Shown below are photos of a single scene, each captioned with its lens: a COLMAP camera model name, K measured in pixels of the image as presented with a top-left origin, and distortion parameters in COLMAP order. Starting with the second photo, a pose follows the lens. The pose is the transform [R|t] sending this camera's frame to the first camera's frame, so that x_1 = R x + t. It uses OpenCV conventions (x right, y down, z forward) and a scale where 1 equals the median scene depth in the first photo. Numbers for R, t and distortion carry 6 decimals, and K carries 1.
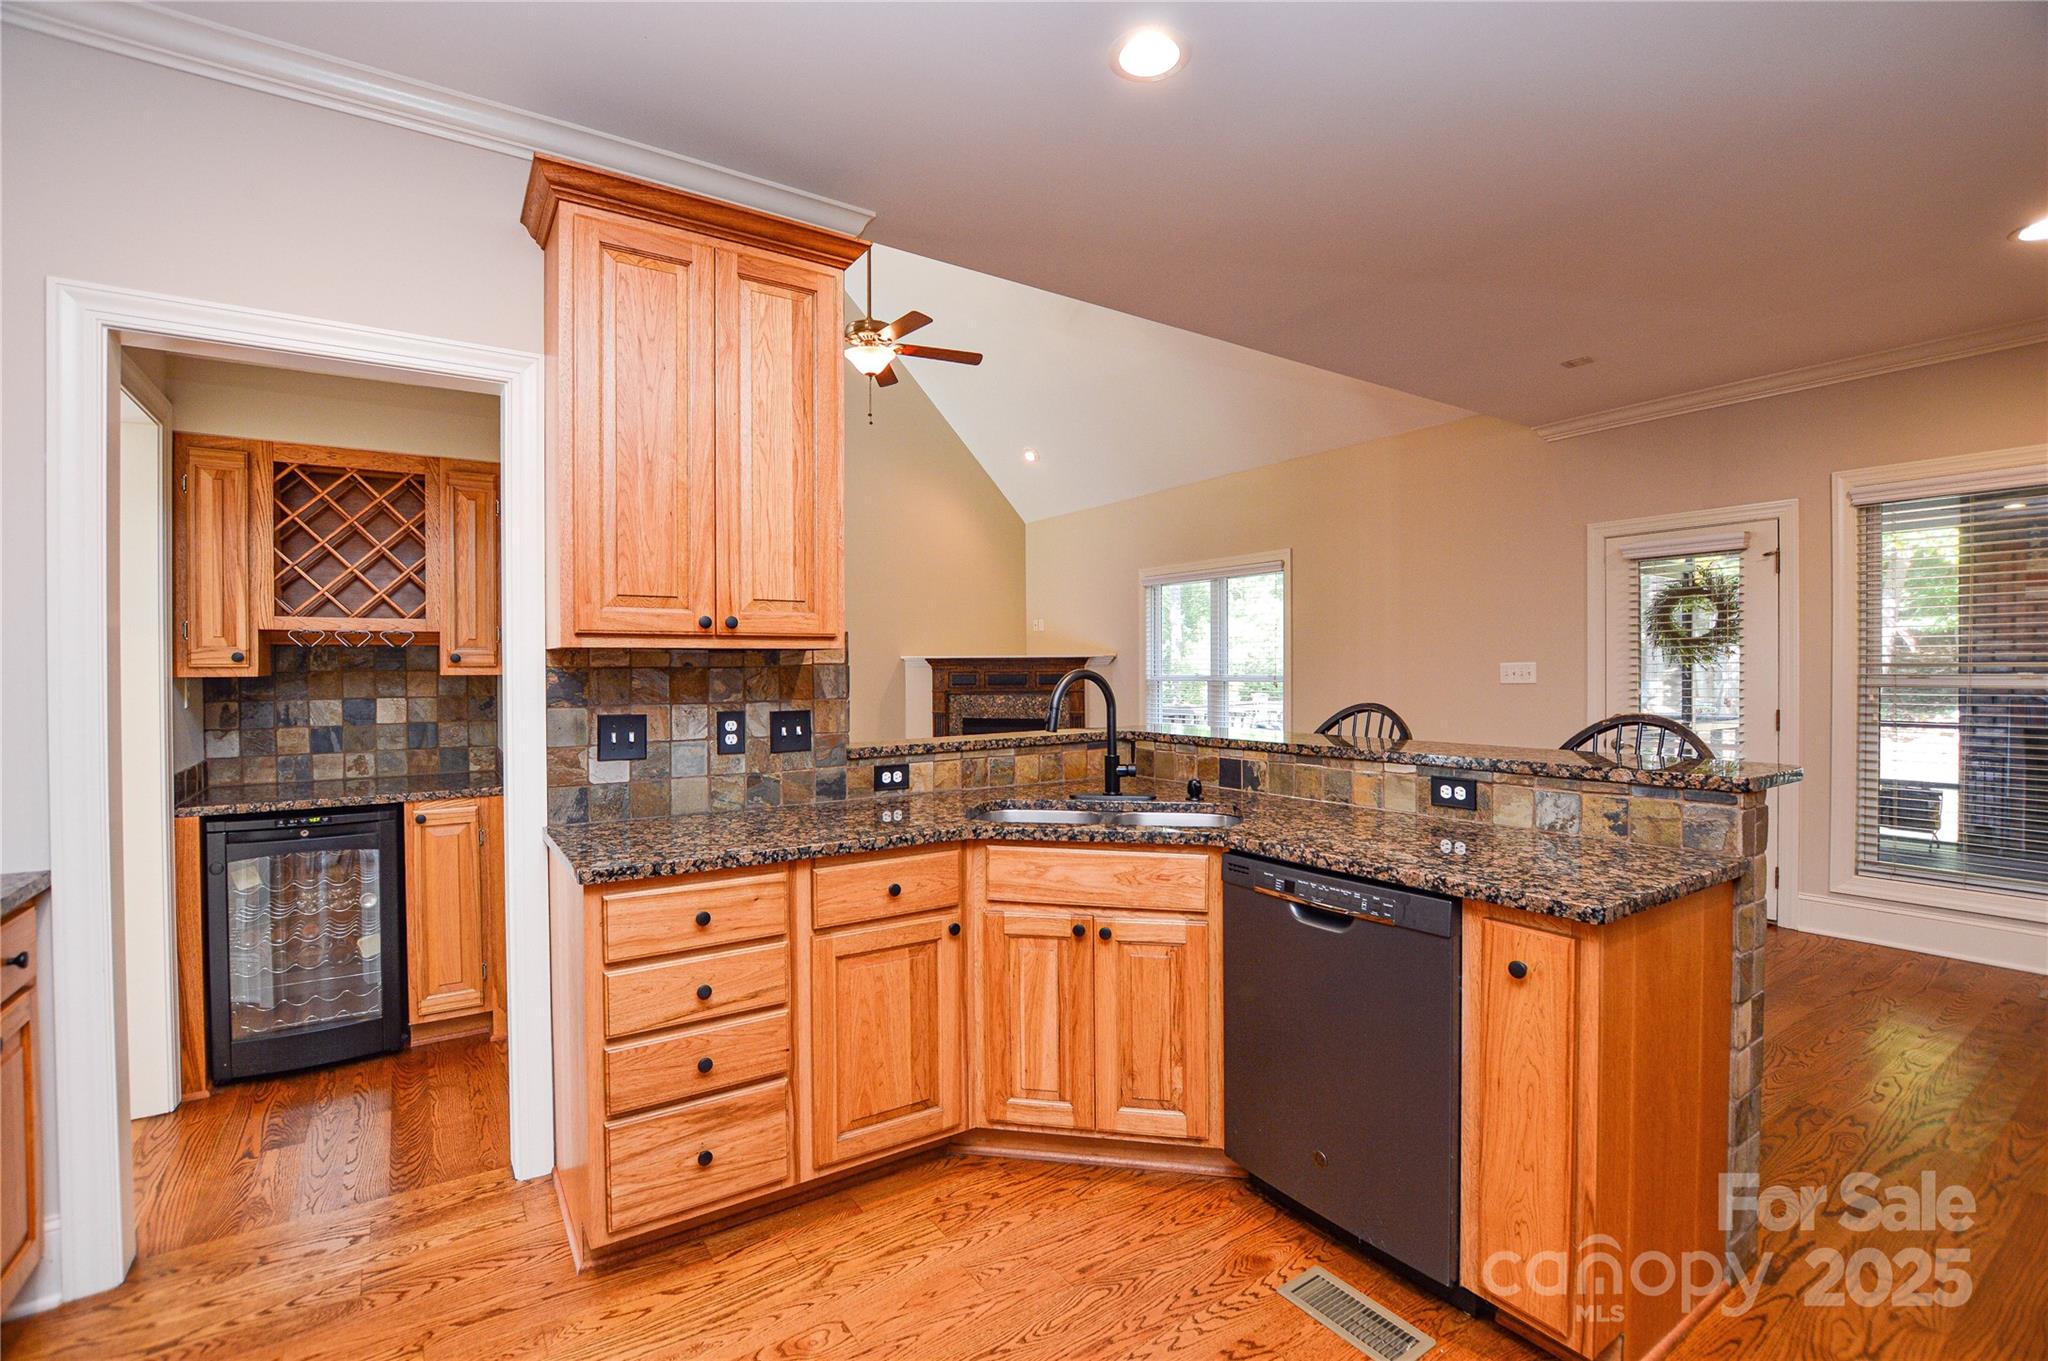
lens RADIAL K [[925.2, 0, 1024.0], [0, 925.2, 680.5], [0, 0, 1]] dist [-0.020882, -0.000142]
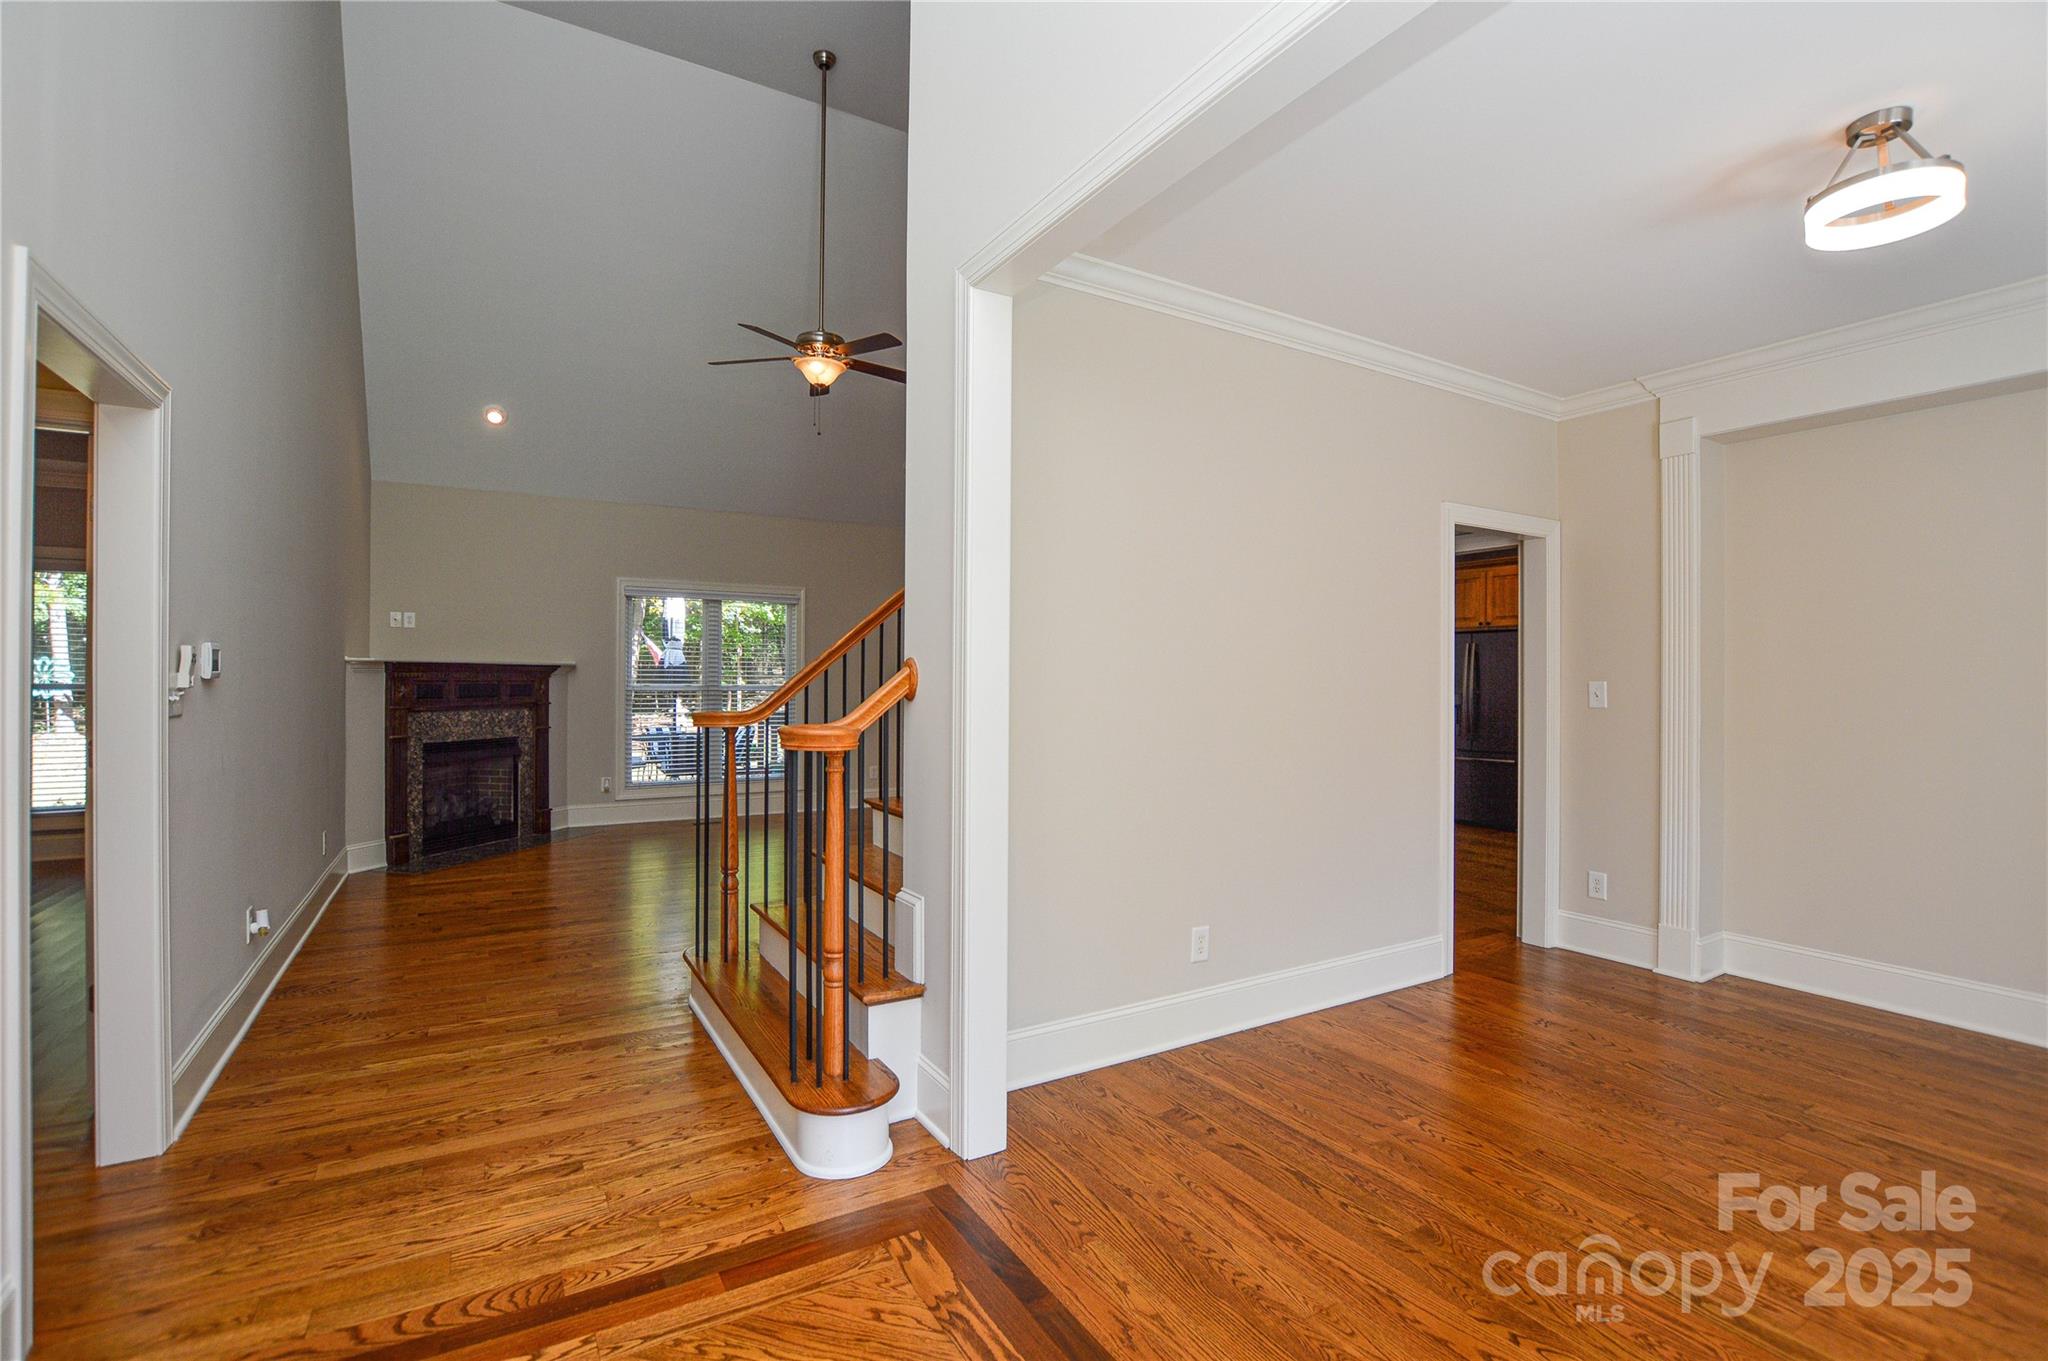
lens RADIAL K [[911.2, 0, 1018.8], [0, 911.2, 679.1], [0, 0, 1]] dist [-0.033042, 0.006675]
pose [[0.064755, 0.006386, 0.997881, -2.105814], [0.007489, 0.999948, -0.006885, -0.006565], [-0.997873, 0.007919, 0.064704, 1.350424]]
